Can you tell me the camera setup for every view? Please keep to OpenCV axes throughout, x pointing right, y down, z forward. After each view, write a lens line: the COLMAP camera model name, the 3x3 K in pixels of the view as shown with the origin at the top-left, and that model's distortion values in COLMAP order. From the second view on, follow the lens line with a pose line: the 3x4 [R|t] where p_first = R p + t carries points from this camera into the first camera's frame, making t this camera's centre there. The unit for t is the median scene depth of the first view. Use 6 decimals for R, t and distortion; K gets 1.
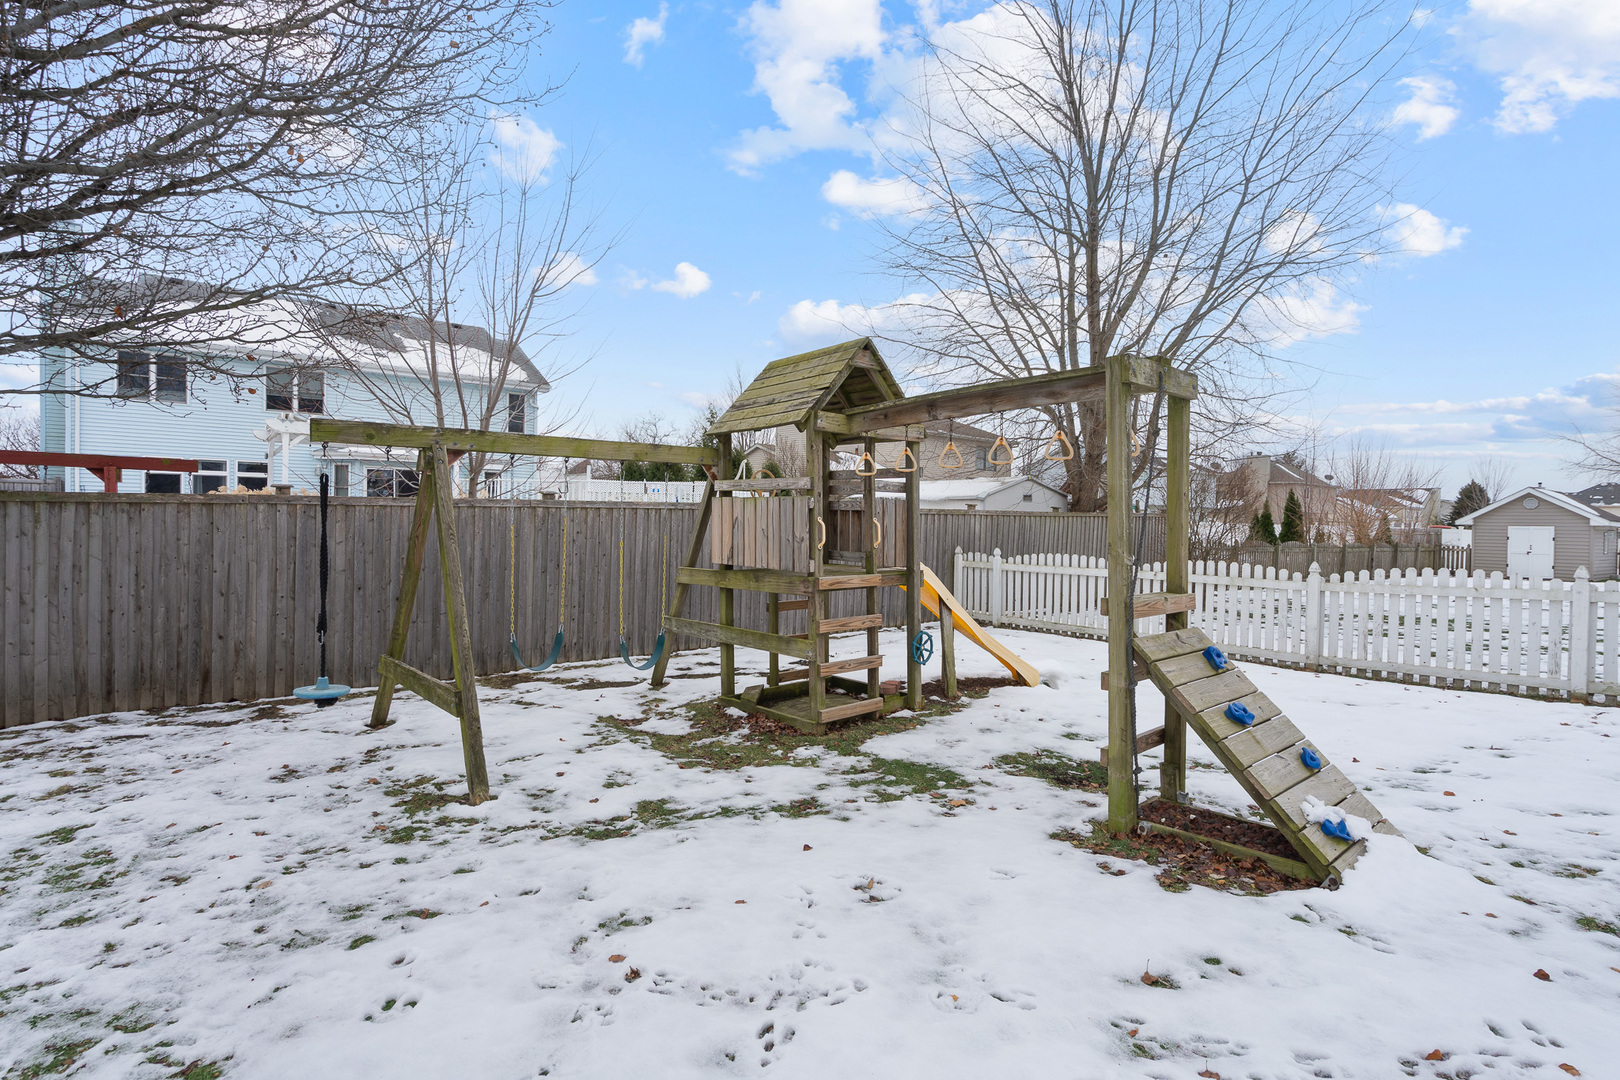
lens RADIAL K [[755.1, 0, 810.0], [0, 755.1, 540.0], [0, 0, 1]] dist [0.000377, 0.000014]
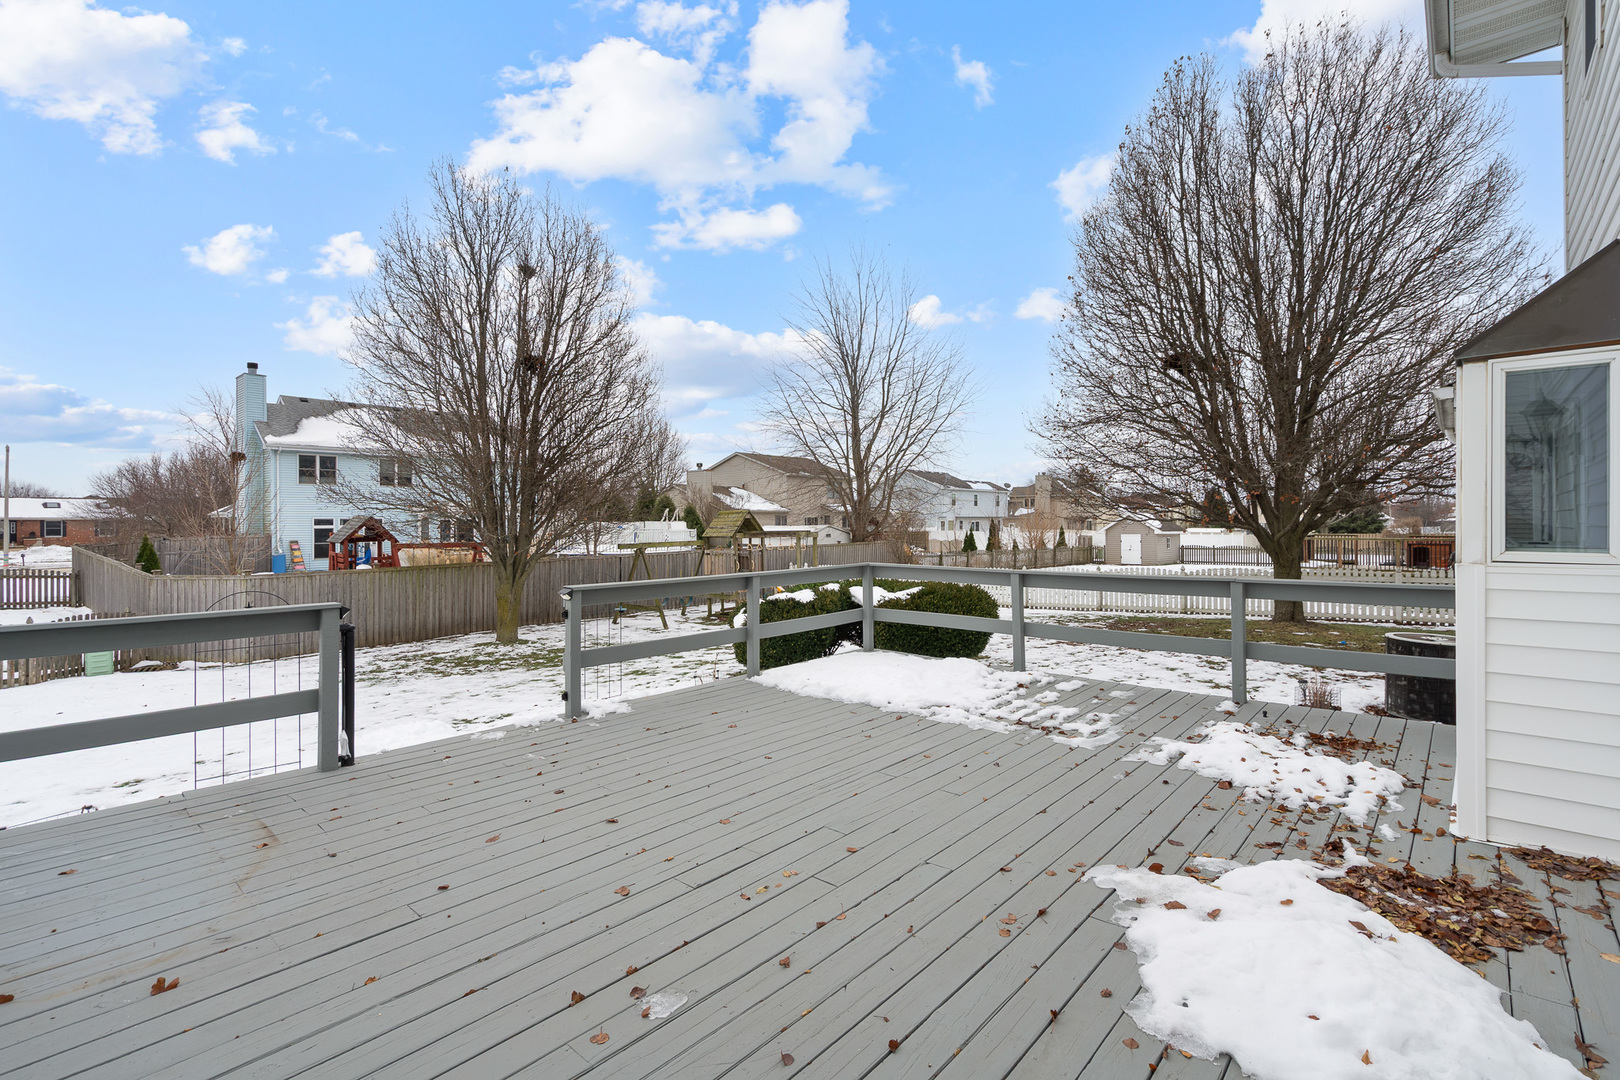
lens RADIAL K [[755.1, 0, 810.0], [0, 755.1, 540.0], [0, 0, 1]] dist [0.000377, 0.000014]
pose [[0.988136, -0.024639, 0.151591, -0.074025], [0.023648, 0.999686, 0.008341, -0.063739], [-0.151749, -0.004657, 0.988408, -1.048553]]
